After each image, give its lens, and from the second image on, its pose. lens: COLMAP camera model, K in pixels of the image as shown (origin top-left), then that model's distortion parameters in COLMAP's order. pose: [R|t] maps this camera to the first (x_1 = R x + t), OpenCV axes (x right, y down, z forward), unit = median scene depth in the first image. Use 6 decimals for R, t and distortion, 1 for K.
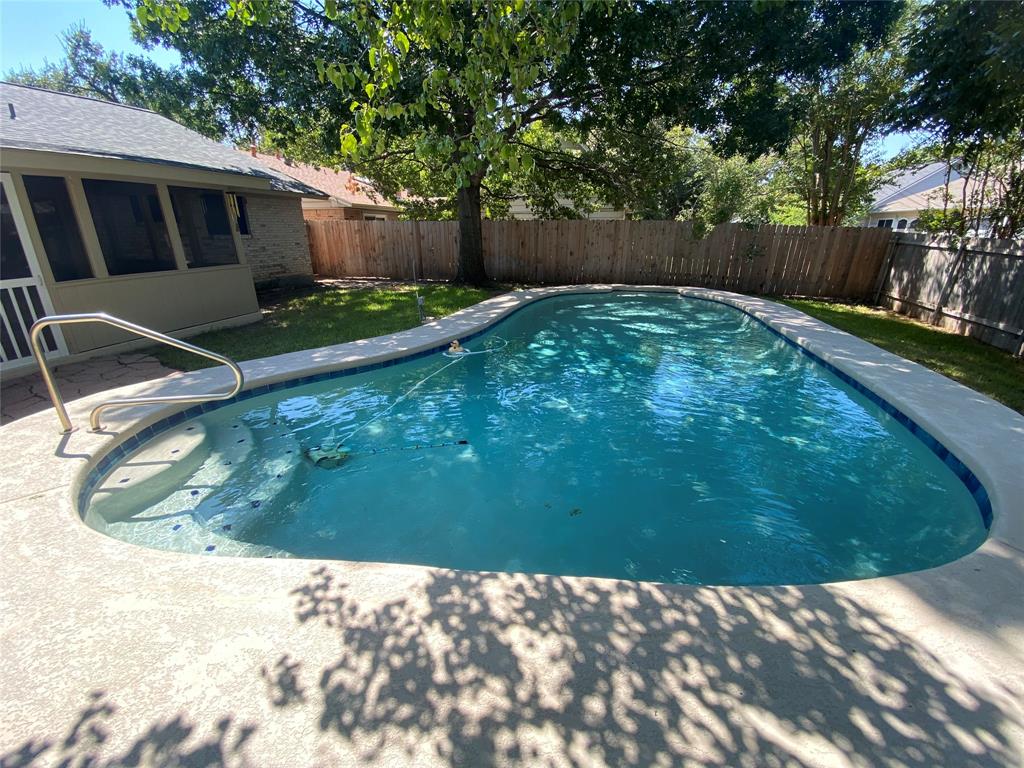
lens RADIAL K [[422.6, 0, 511.9], [0, 422.6, 386.9], [0, 0, 1]] dist [-0.015499, -0.006152]
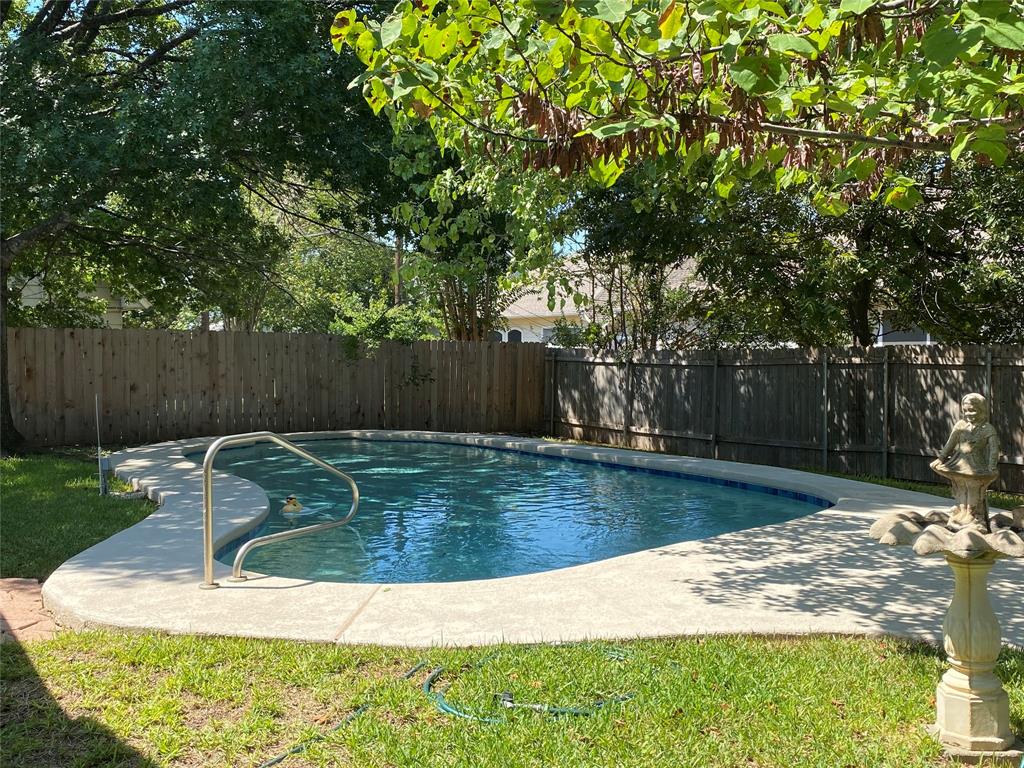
lens RADIAL K [[1029.3, 0, 513.4], [0, 1029.3, 383.1], [0, 0, 1]] dist [0.018688, 0.000000]
pose [[0.678327, -0.021292, 0.734452, -6.192830], [0.255126, 0.944214, -0.208257, 0.961464], [-0.689045, 0.328644, 0.645918, -2.367292]]
